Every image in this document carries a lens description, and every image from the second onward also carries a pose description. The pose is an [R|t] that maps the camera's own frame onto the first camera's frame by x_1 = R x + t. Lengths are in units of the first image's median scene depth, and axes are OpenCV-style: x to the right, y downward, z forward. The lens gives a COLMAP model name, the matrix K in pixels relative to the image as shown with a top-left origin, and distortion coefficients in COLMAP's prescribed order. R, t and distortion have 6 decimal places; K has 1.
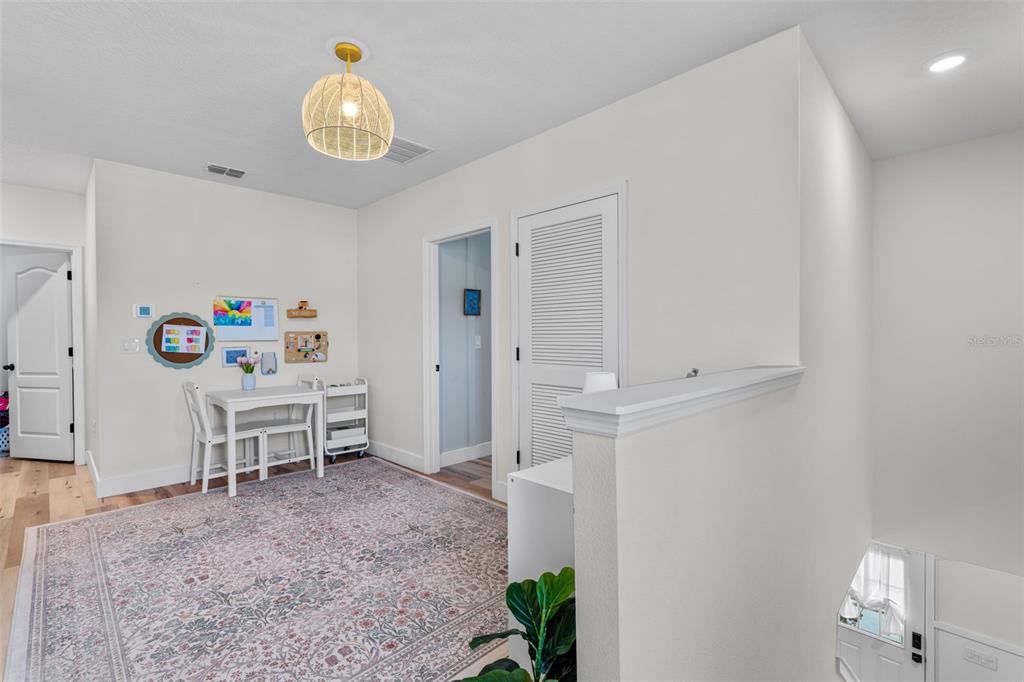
lens RADIAL K [[462.3, 0, 507.3], [0, 462.3, 339.7], [0, 0, 1]] dist [0.002554, 0.001394]
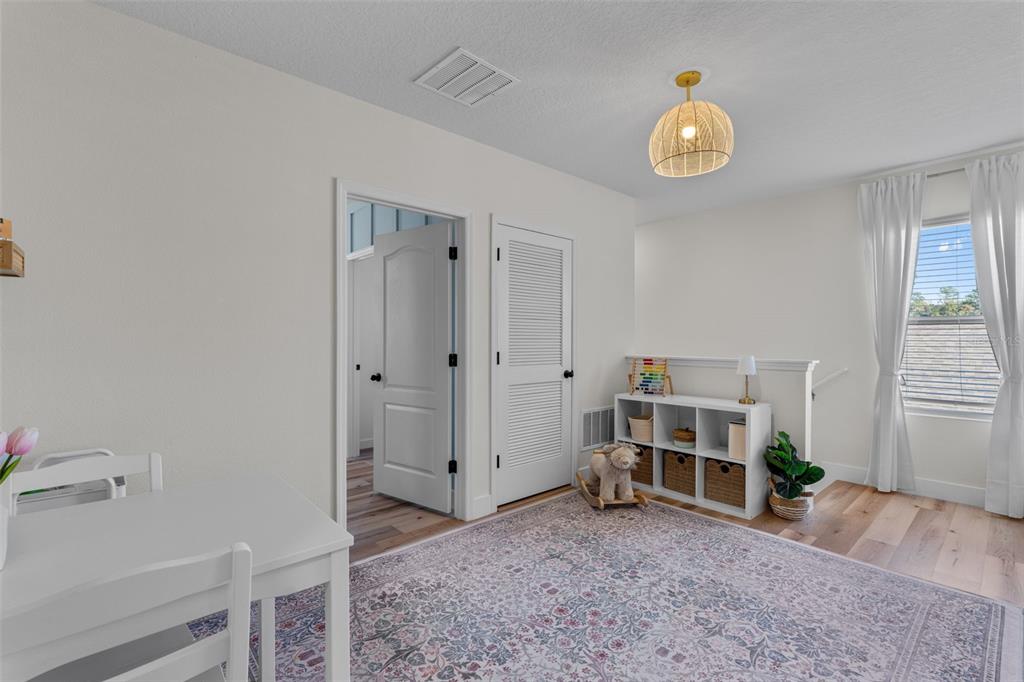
lens RADIAL K [[462.3, 0, 507.3], [0, 462.3, 339.7], [0, 0, 1]] dist [0.002554, 0.001394]
pose [[0.044798, 0.007213, 0.998970, -1.315411], [0.005695, 0.999956, -0.007475, -0.002105], [-0.998980, 0.006024, 0.044755, 1.256708]]
